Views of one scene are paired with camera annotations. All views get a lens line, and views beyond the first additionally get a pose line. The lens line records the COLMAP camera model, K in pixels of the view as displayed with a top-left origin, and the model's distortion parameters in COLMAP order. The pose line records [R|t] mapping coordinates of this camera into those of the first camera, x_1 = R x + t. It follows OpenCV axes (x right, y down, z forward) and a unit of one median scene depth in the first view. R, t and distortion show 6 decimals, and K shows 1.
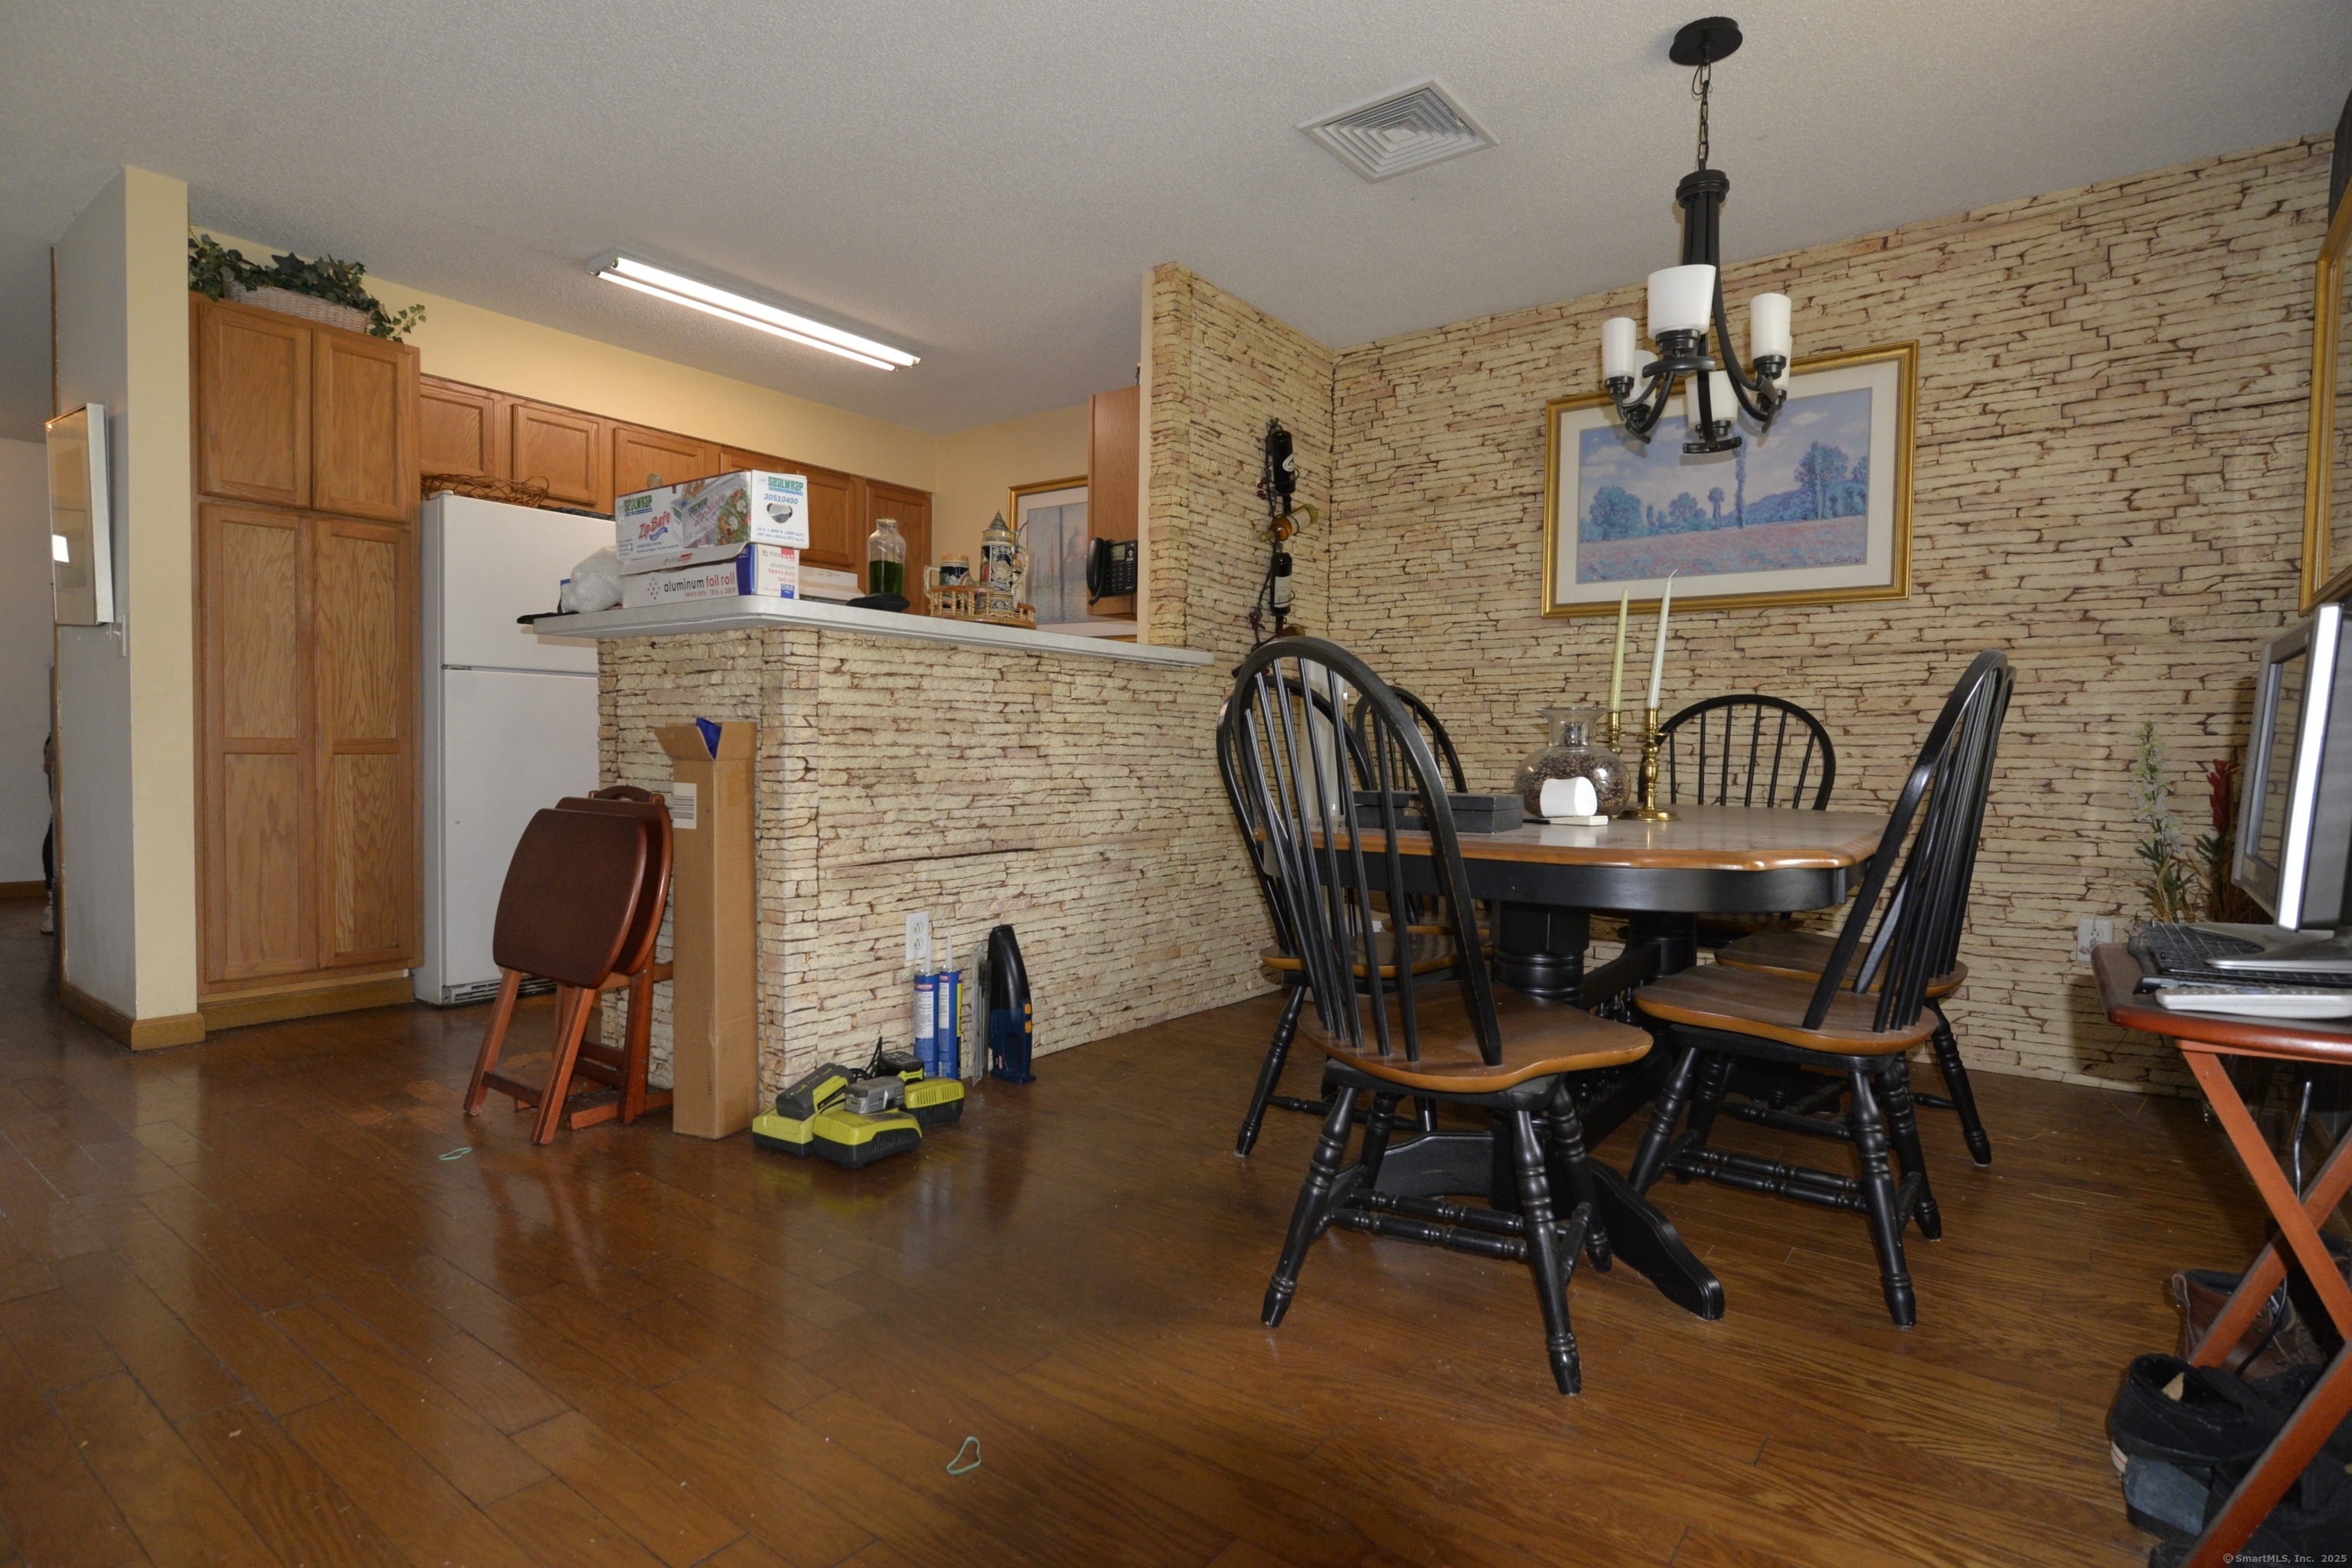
lens RADIAL K [[1225.0, 0, 1182.3], [0, 1225.0, 789.9], [0, 0, 1]] dist [-0.012785, 0.001806]
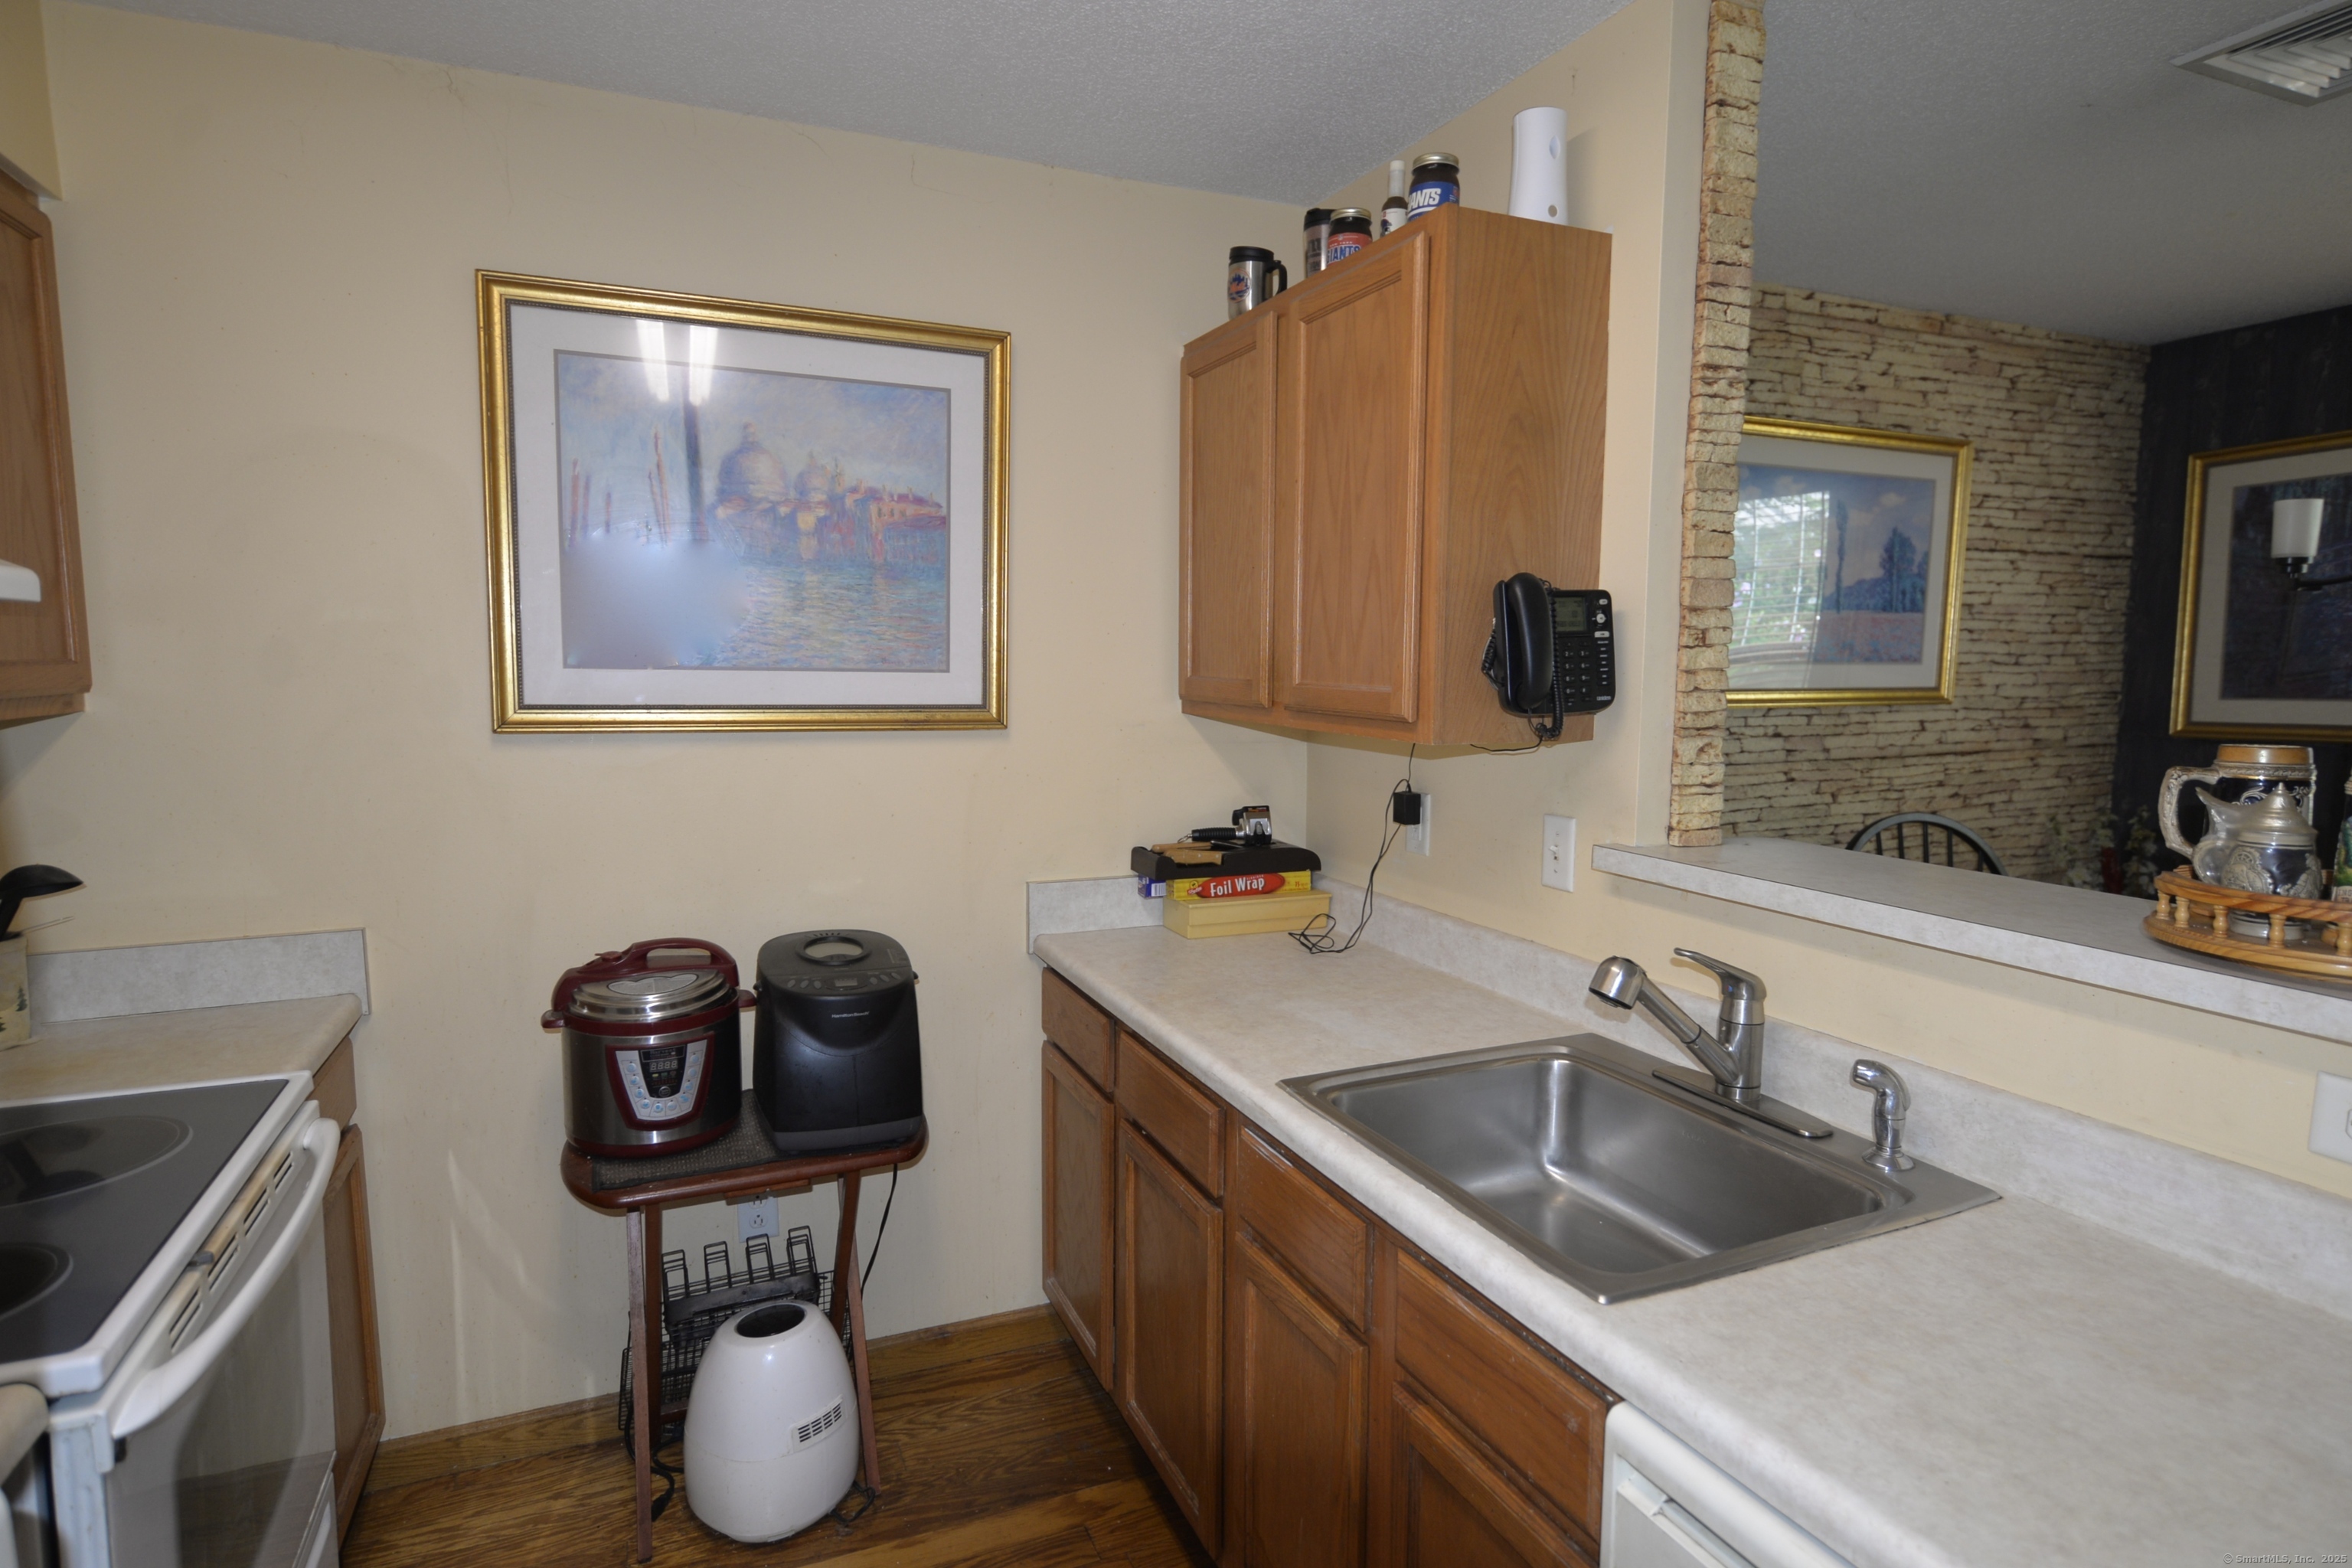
lens RADIAL K [[1225.0, 0, 1182.3], [0, 1225.0, 789.9], [0, 0, 1]] dist [-0.012785, 0.001806]
pose [[0.482872, -0.104546, 0.869428, -0.553559], [0.035160, 0.994362, 0.100042, -0.196446], [-0.874985, -0.017738, 0.483826, 1.006837]]
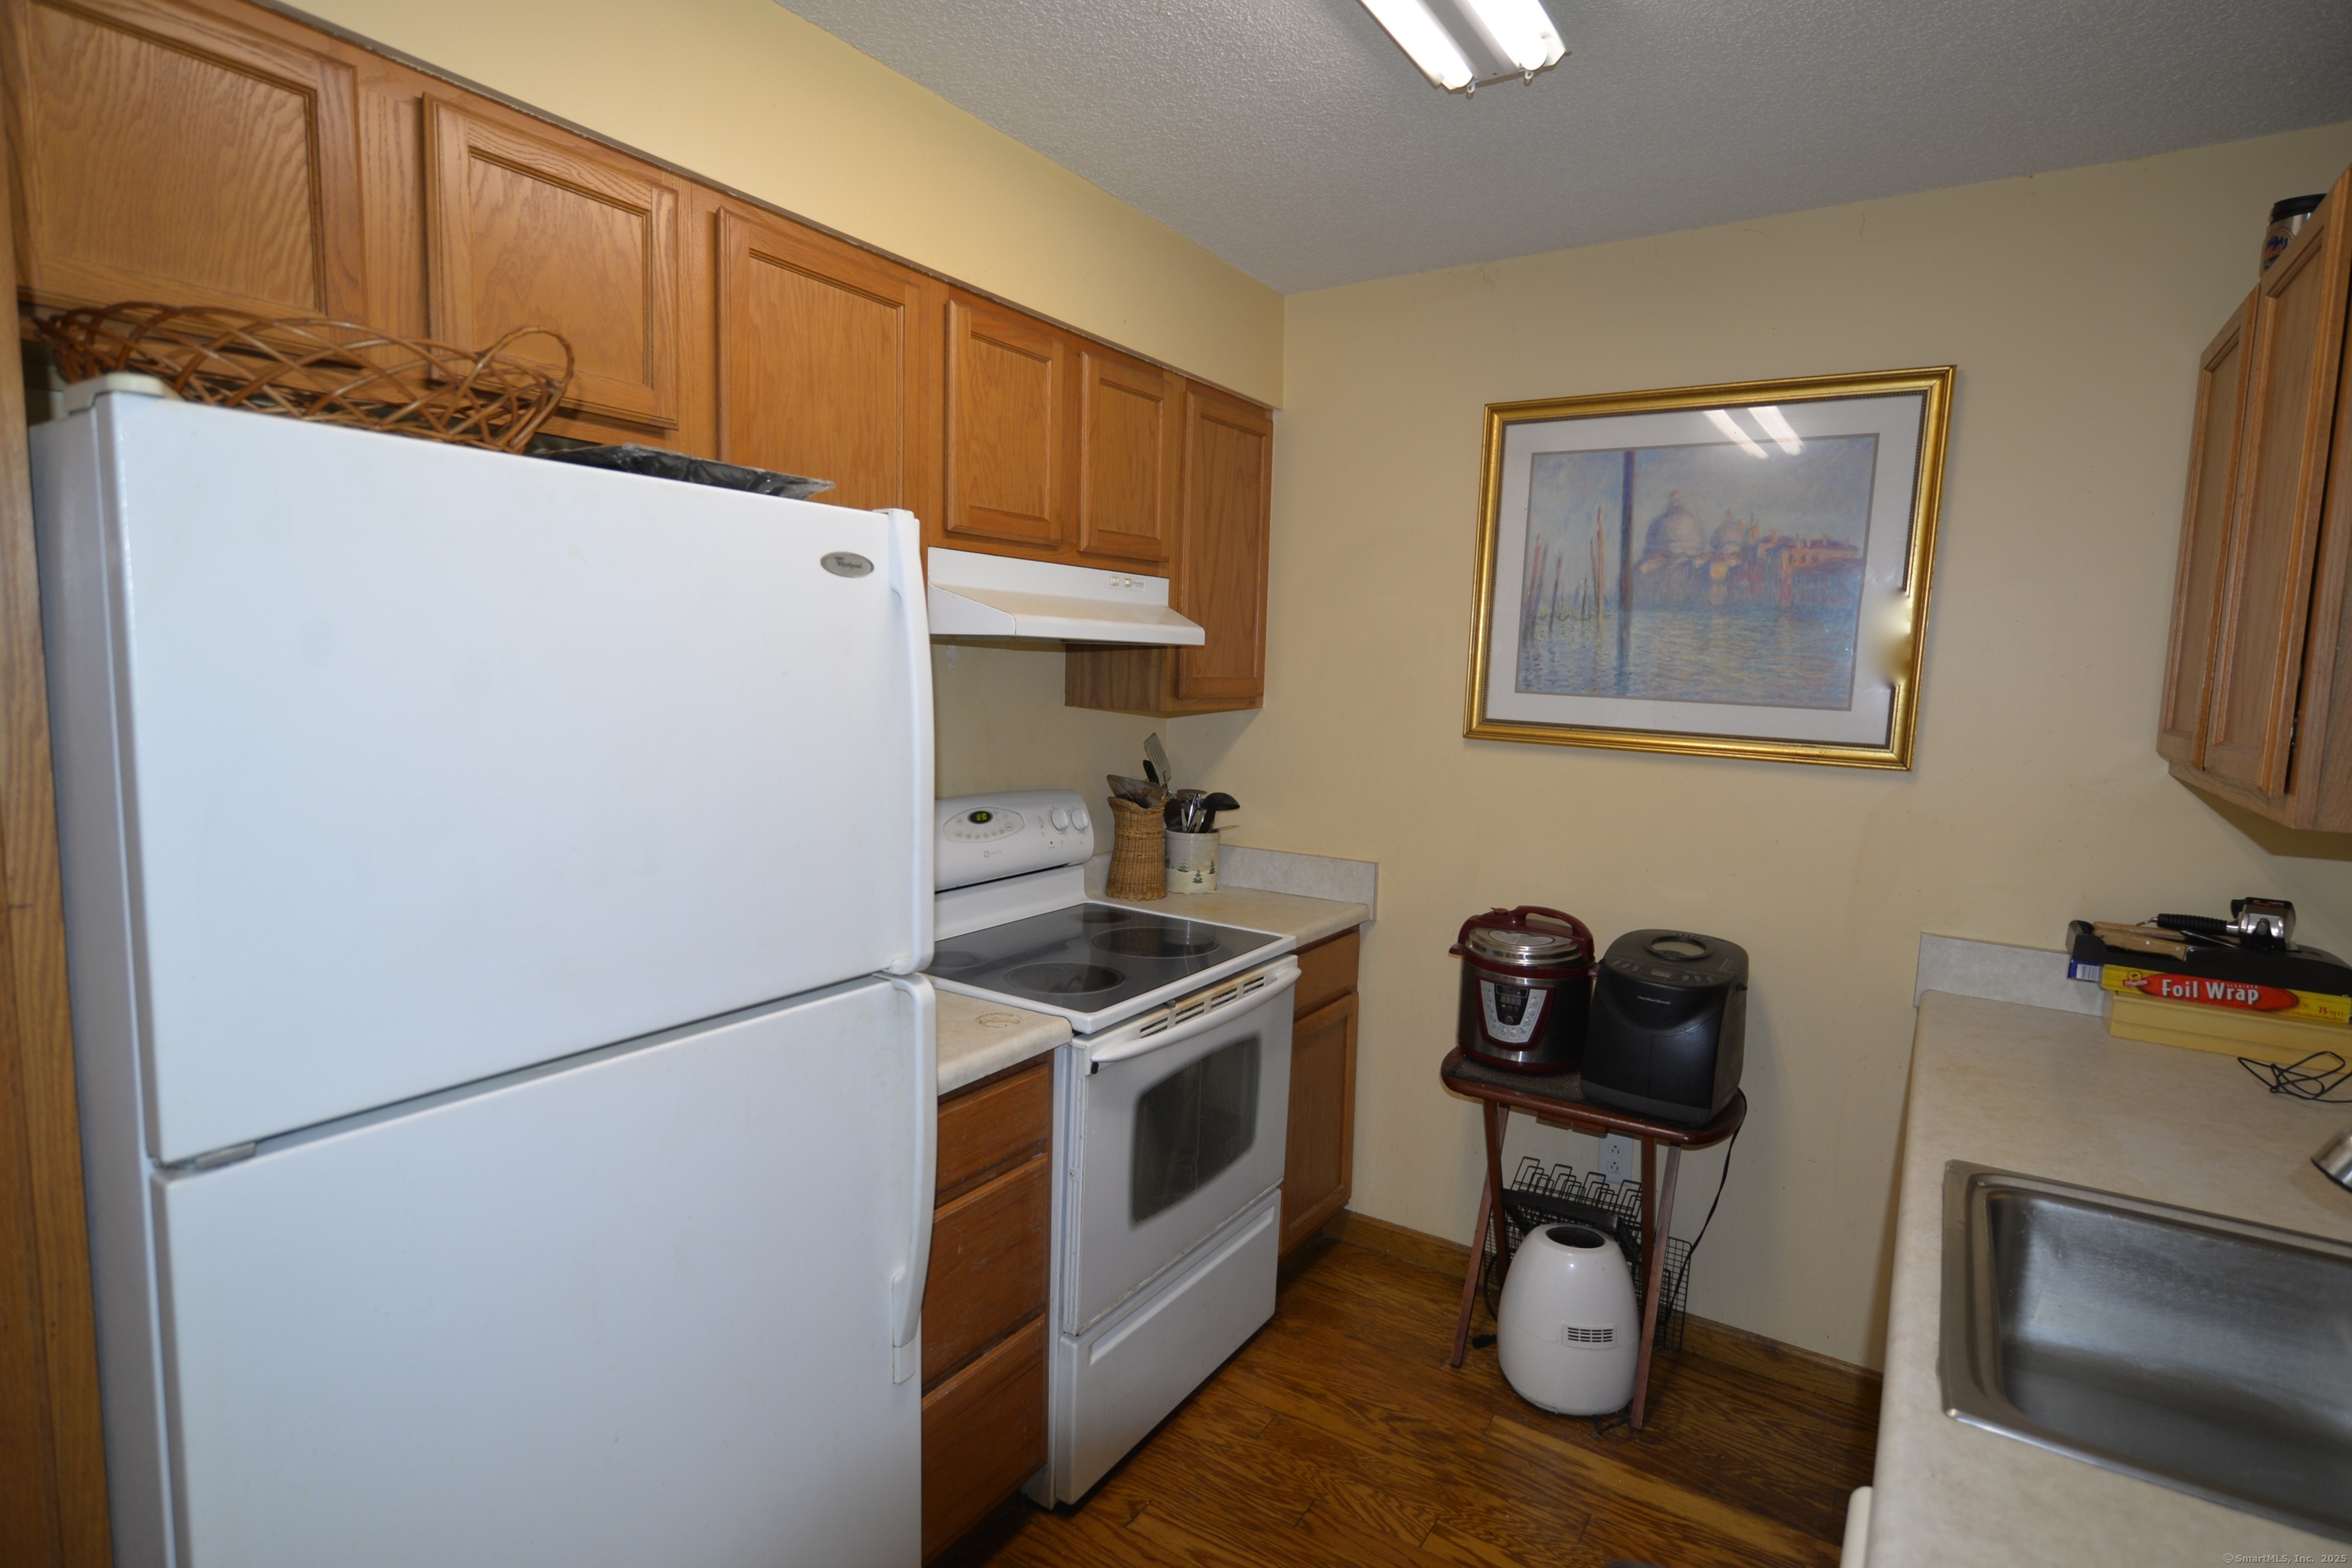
lens RADIAL K [[1225.0, 0, 1182.3], [0, 1225.0, 789.9], [0, 0, 1]] dist [-0.012785, 0.001806]
pose [[0.998011, 0.008543, 0.062455, -0.445053], [-0.012920, 0.997461, 0.070029, -0.196629], [-0.061698, -0.070697, 0.995588, 0.795708]]
